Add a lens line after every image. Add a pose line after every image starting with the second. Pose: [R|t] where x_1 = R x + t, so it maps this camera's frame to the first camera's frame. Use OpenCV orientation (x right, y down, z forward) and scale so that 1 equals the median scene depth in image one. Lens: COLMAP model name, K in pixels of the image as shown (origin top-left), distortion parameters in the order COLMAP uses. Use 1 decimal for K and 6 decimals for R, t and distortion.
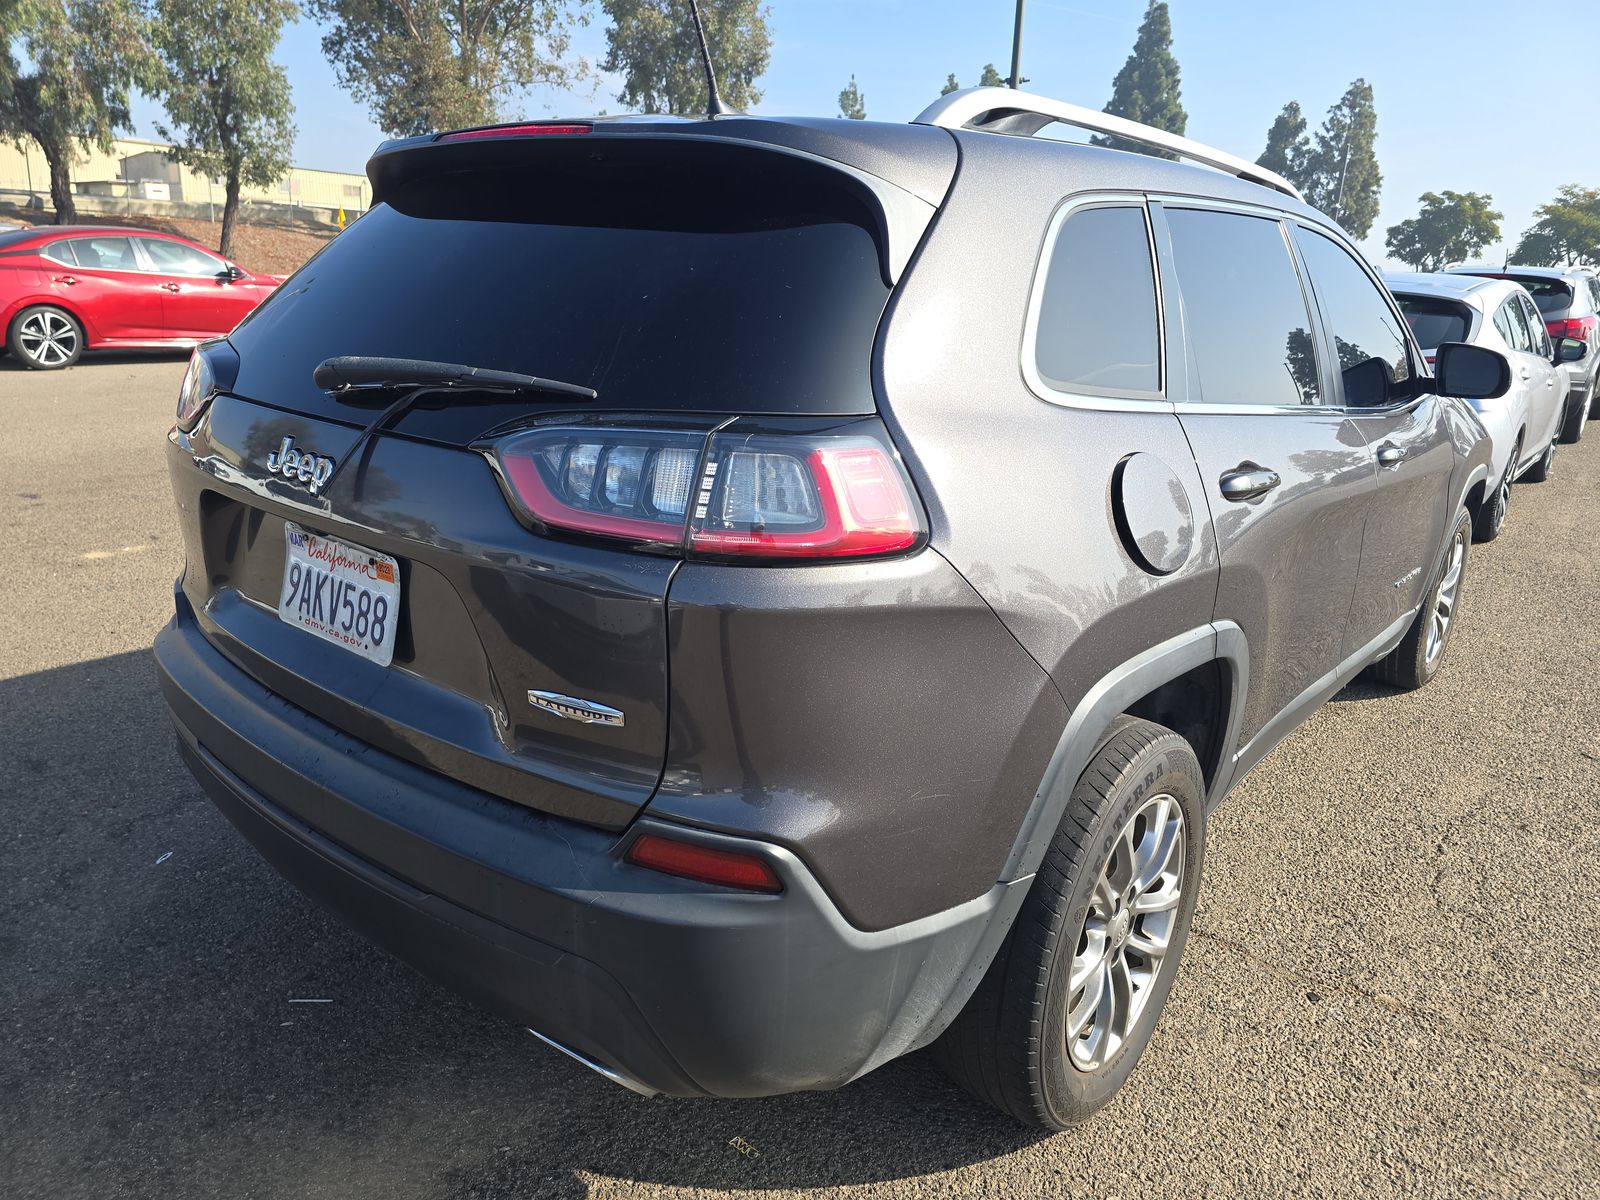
lens RADIAL K [[1069.9, 0, 792.2], [0, 1069.9, 592.0], [0, 0, 1]] dist [0.052741, -0.053549]
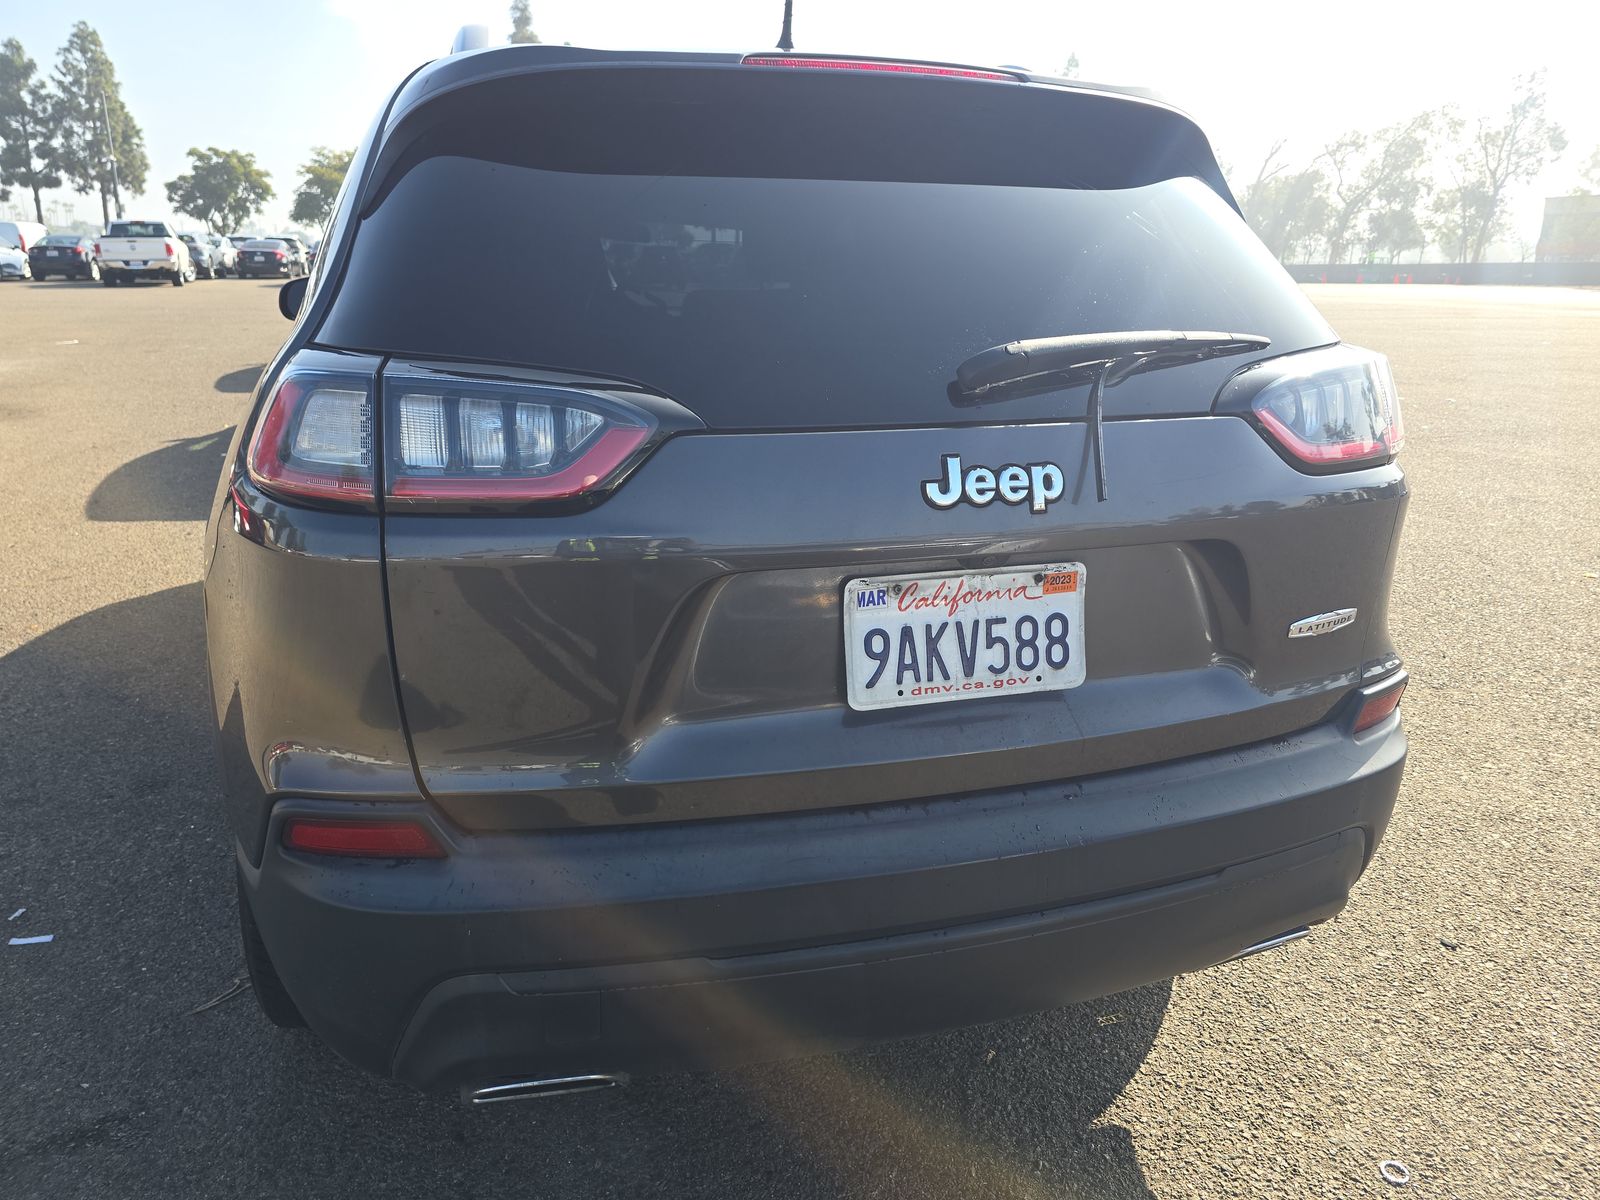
lens RADIAL K [[1072.6, 0, 809.2], [0, 1072.6, 579.0], [0, 0, 1]] dist [0.048340, -0.047445]
pose [[0.548836, -0.267002, 0.792142, -1.116291], [0.246846, 0.957125, 0.151584, -0.193061], [-0.798653, 0.112342, 0.591213, 0.610479]]
